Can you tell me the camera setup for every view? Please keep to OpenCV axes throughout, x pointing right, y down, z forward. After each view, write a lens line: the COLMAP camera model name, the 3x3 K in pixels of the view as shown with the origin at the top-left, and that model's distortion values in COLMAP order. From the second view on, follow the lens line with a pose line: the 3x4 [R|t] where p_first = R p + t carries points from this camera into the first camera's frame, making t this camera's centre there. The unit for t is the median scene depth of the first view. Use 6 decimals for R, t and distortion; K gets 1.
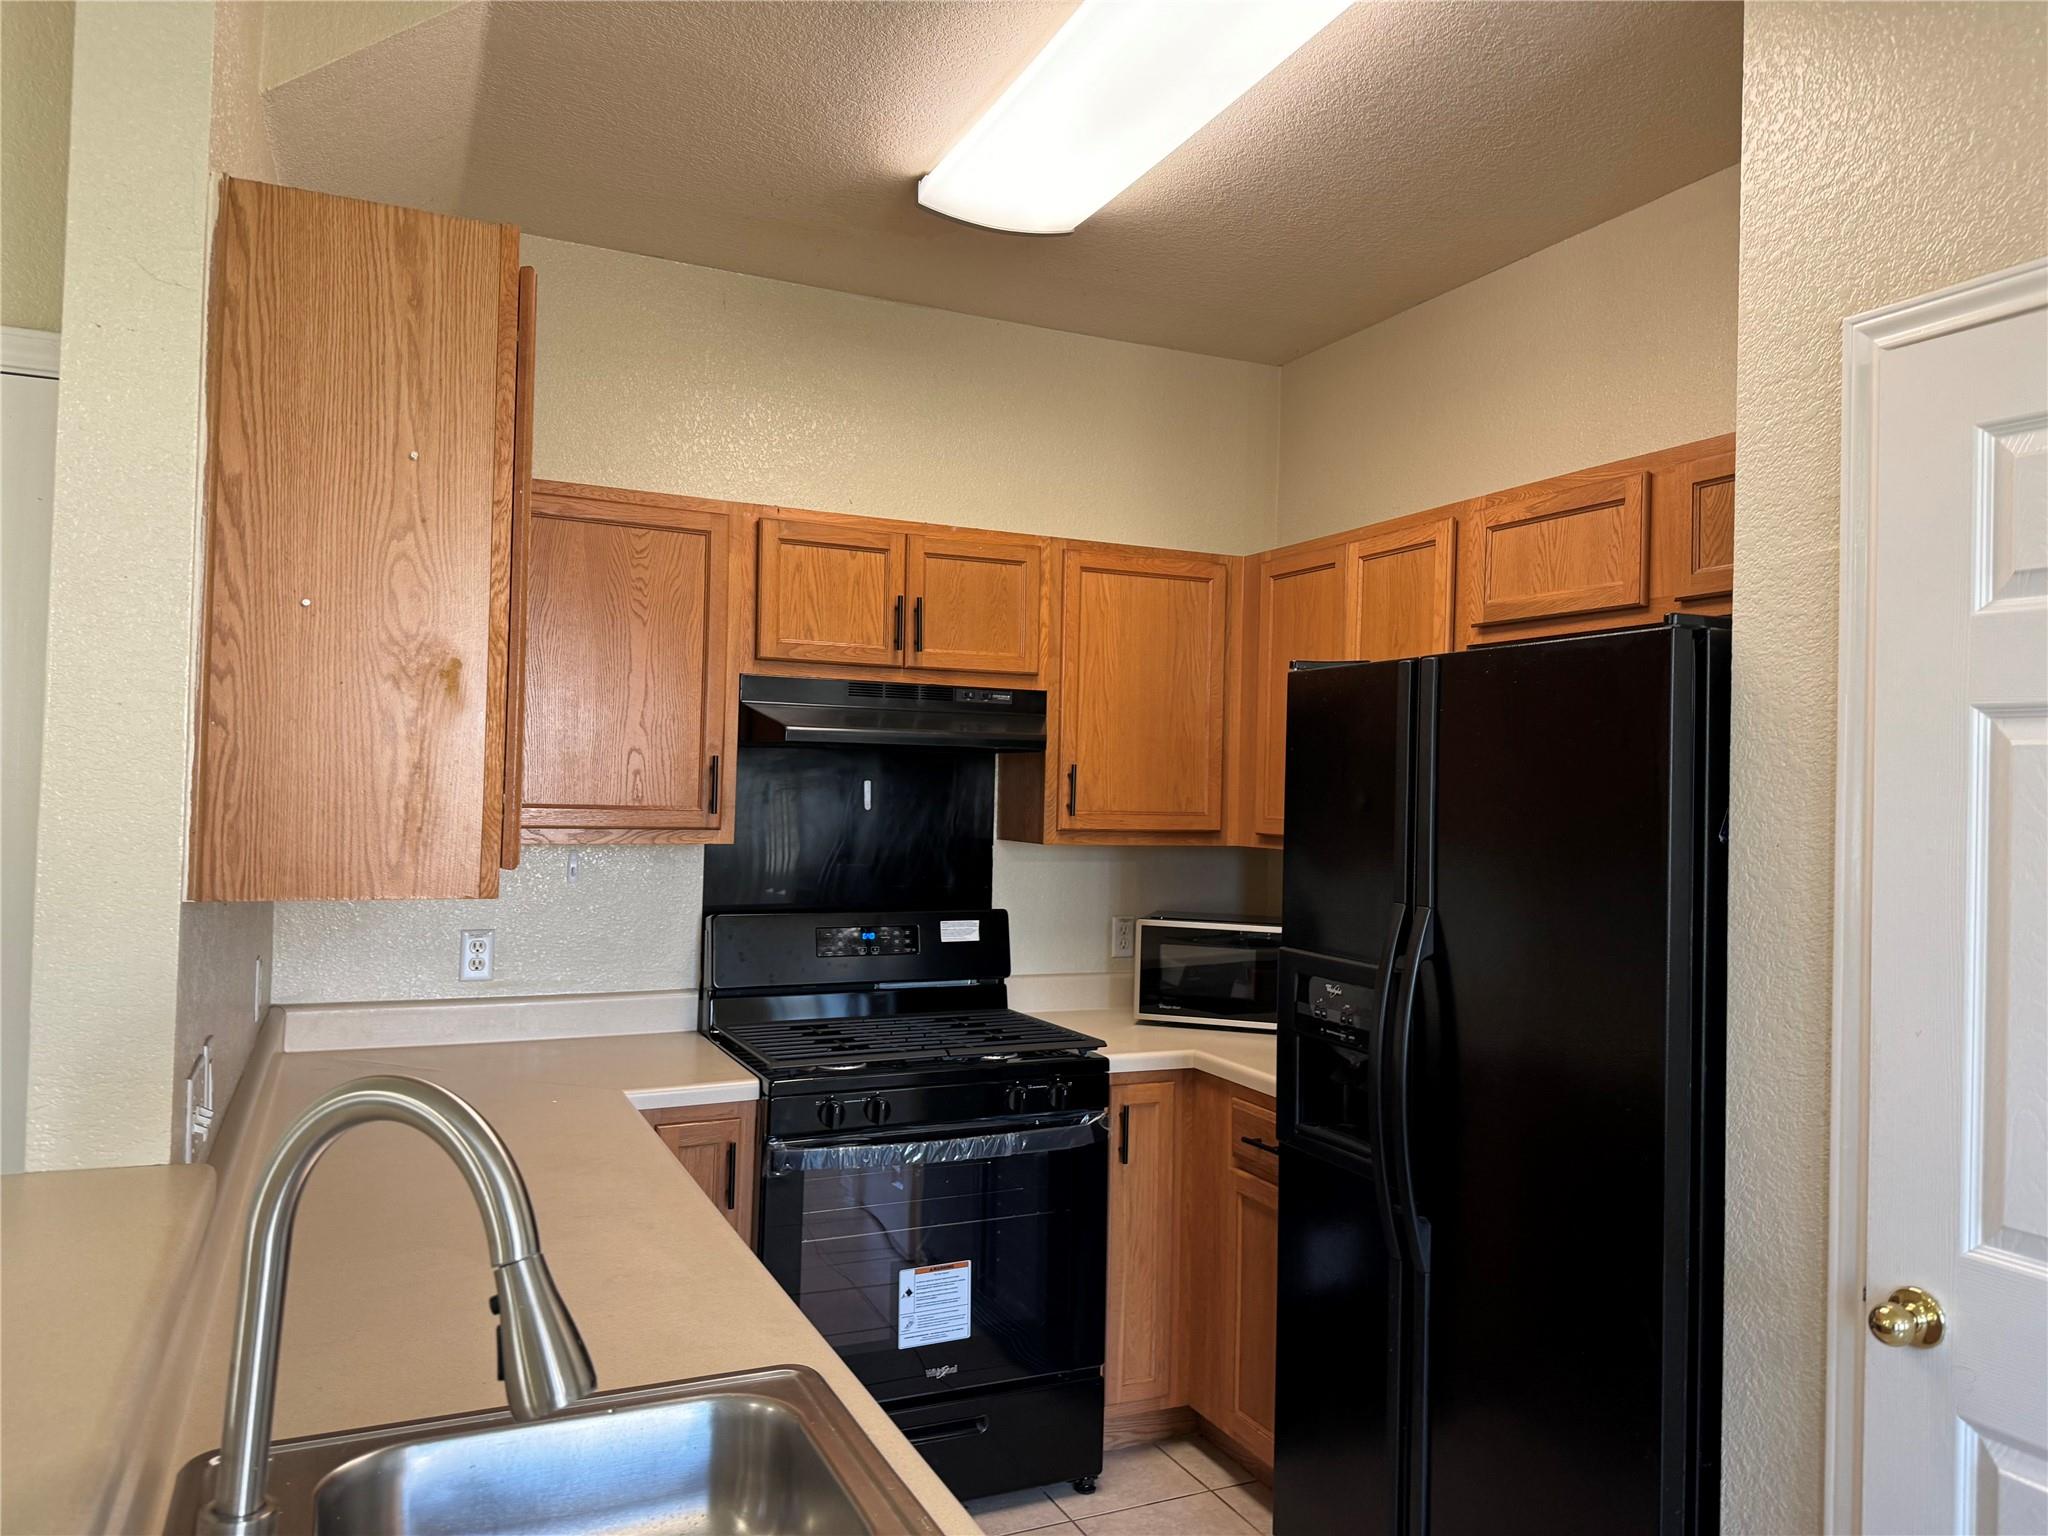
lens RADIAL K [[1440.4, 0, 1043.2], [0, 1440.4, 754.2], [0, 0, 1]] dist [0.068167, -0.083123]
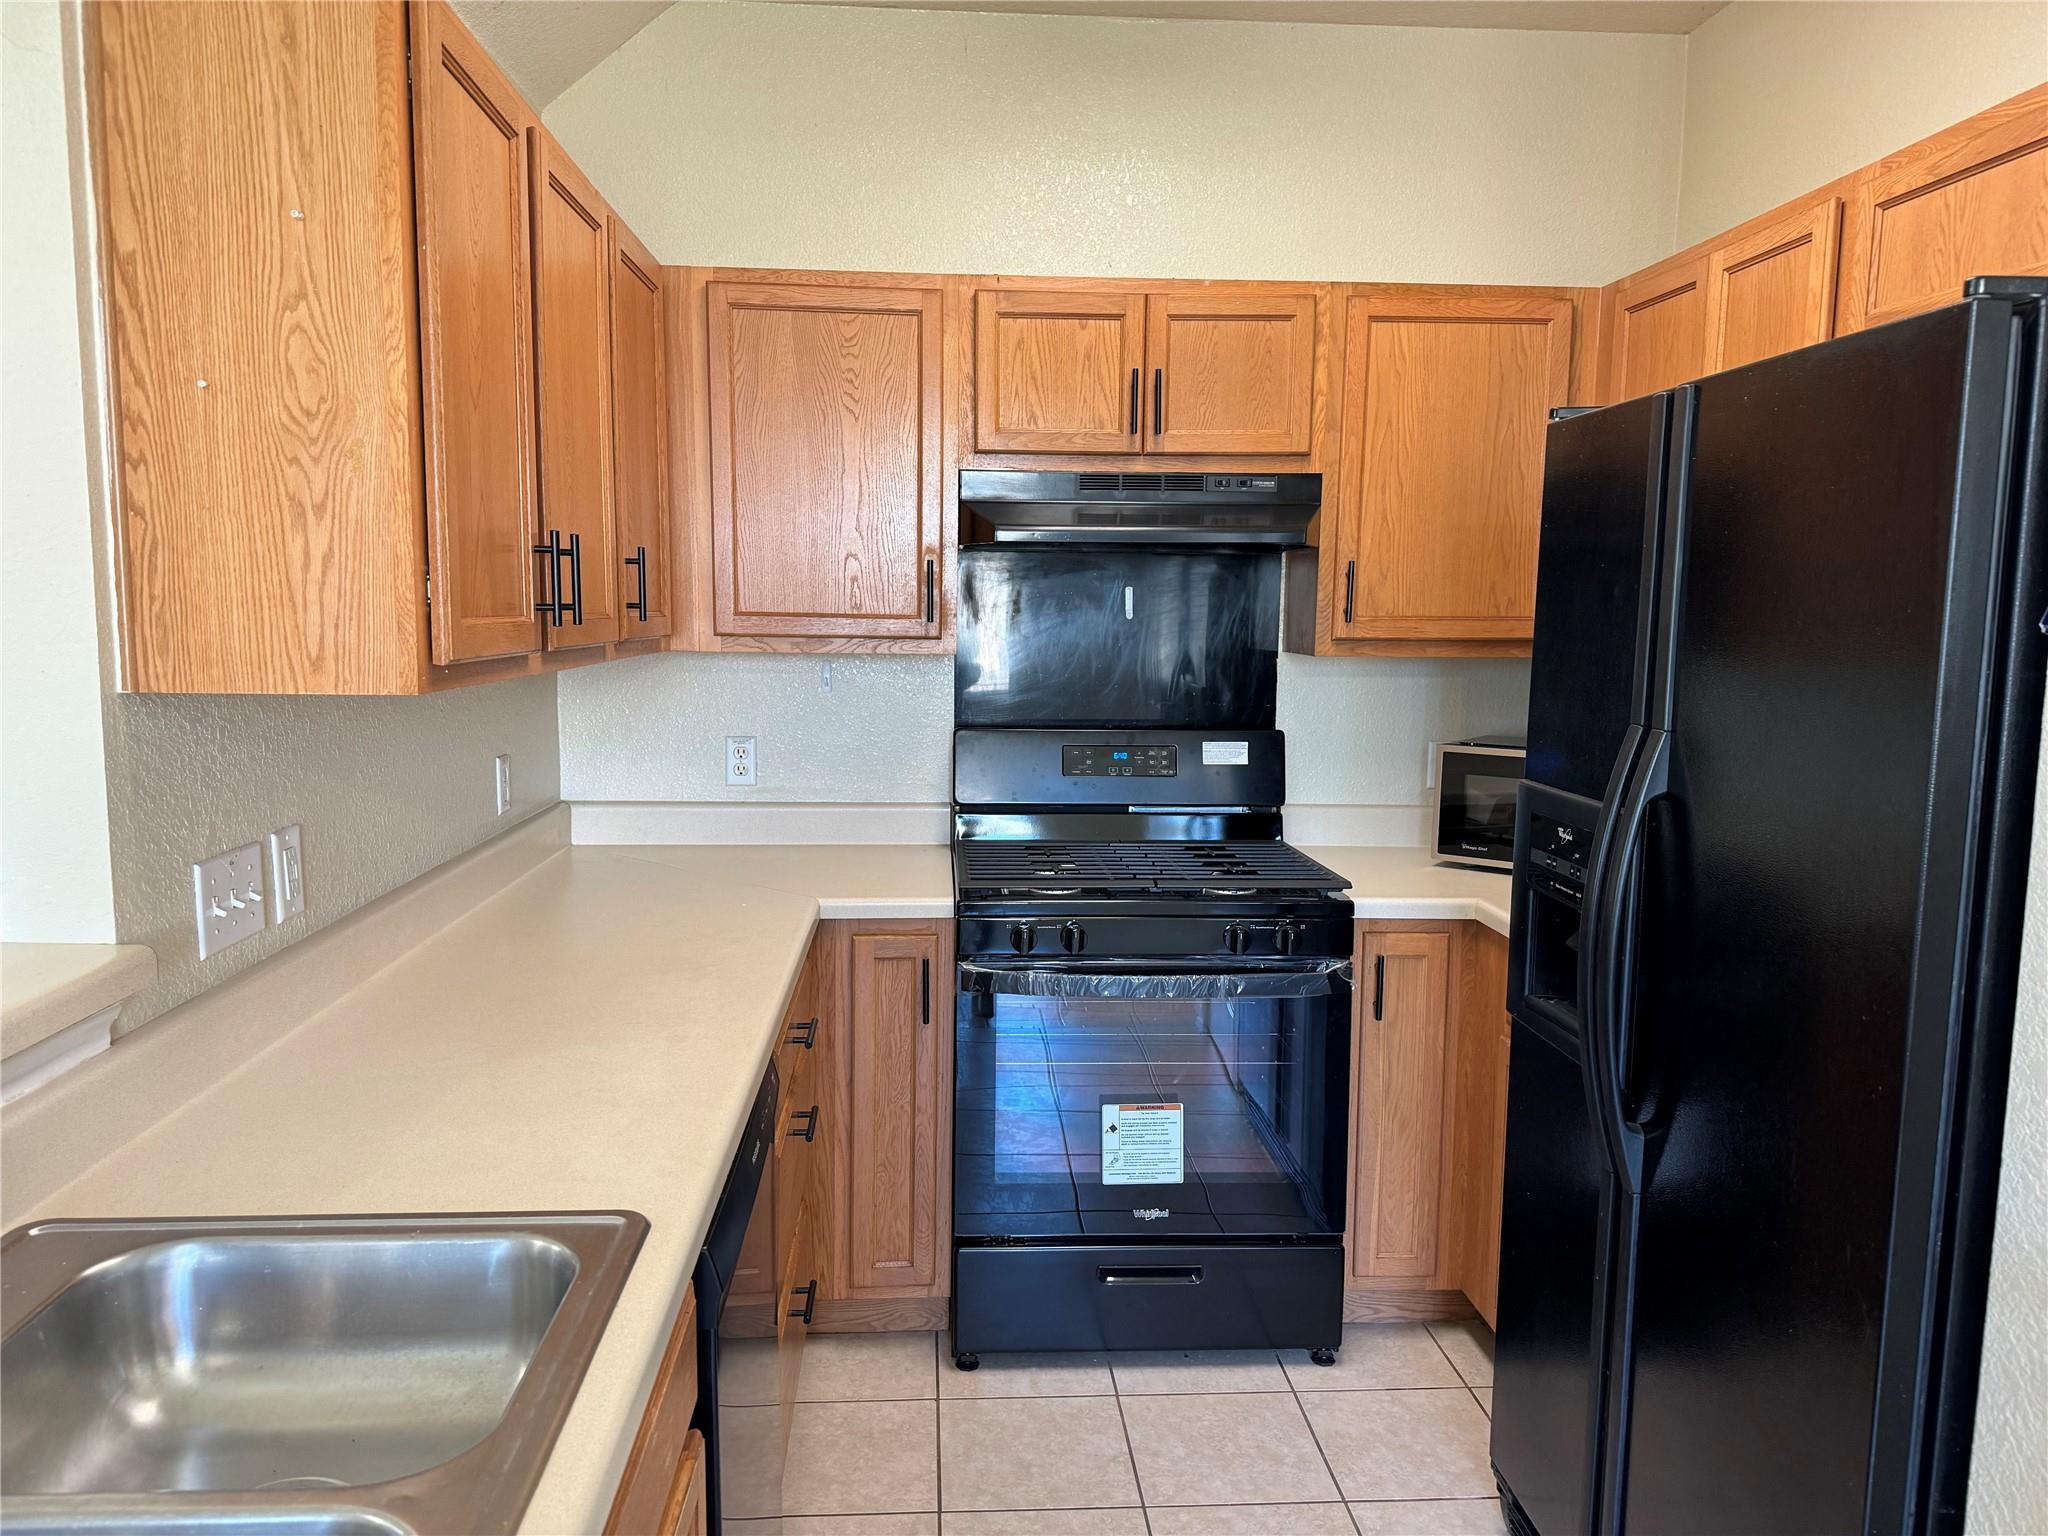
lens RADIAL K [[1440.4, 0, 1027.7], [0, 1440.4, 781.8], [0, 0, 1]] dist [0.068167, -0.083123]
pose [[0.928365, 0.033961, -0.370116, 0.192260], [0.018495, 0.990362, 0.137265, 0.017847], [0.371210, -0.134277, 0.918789, 0.148710]]
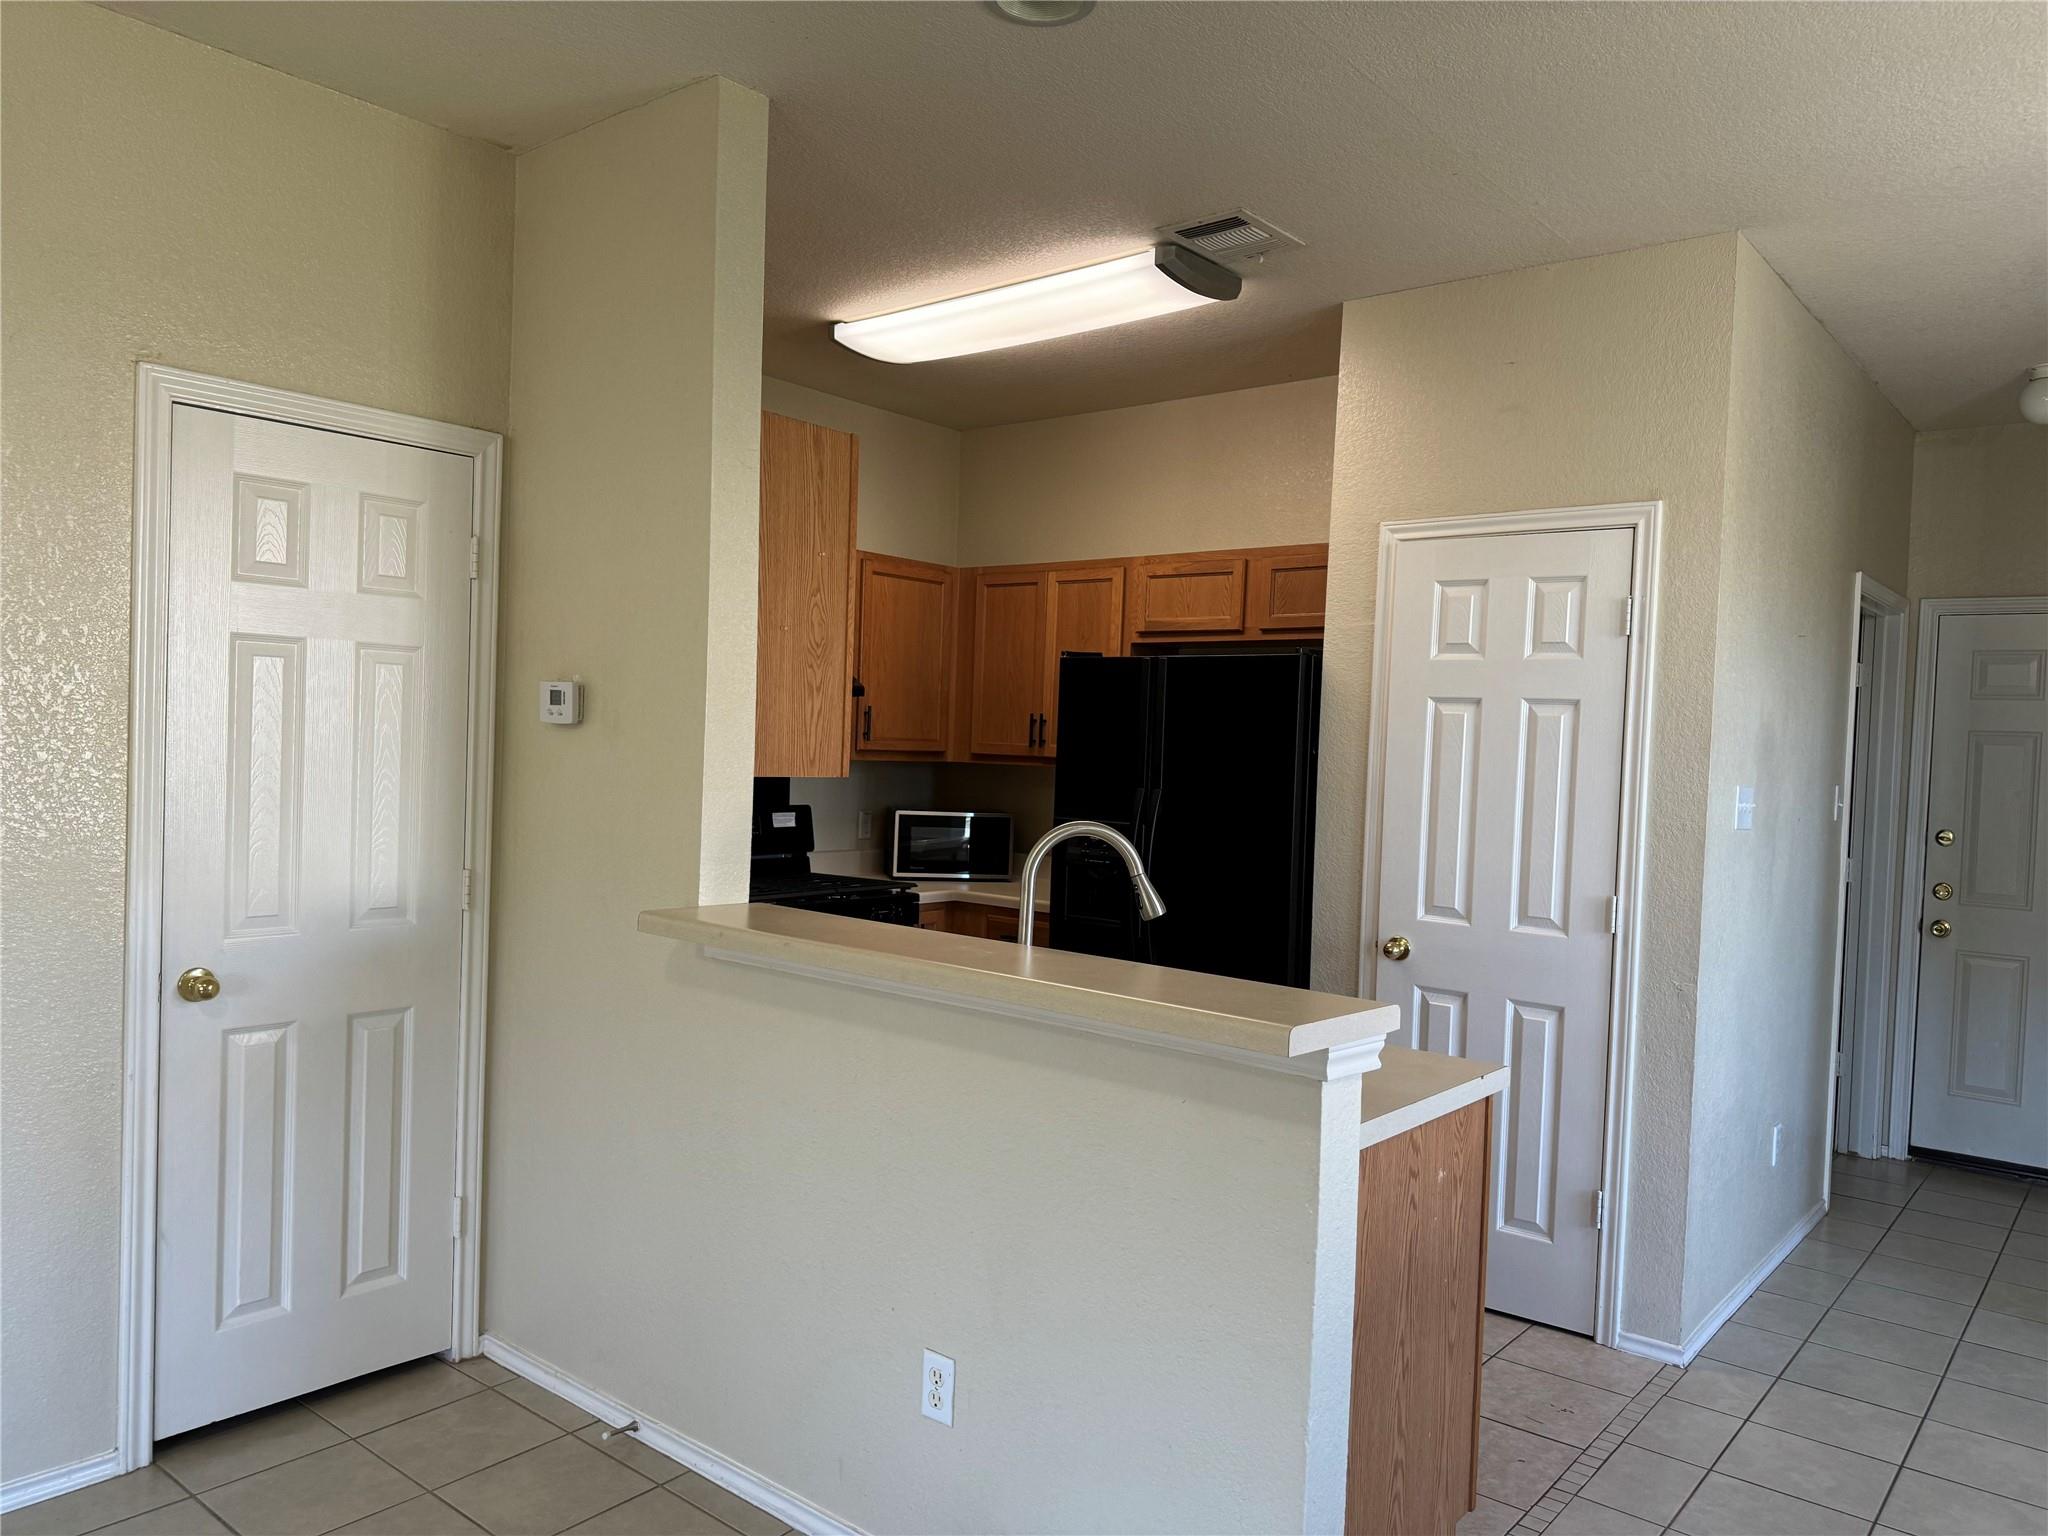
lens RADIAL K [[1440.4, 0, 1025.4], [0, 1440.4, 782.9], [0, 0, 1]] dist [0.068167, -0.083123]
pose [[0.901648, -0.003505, 0.432456, -0.562386], [-0.025863, 0.997740, 0.062009, -0.012555], [-0.431696, -0.067095, 0.899520, -0.493669]]
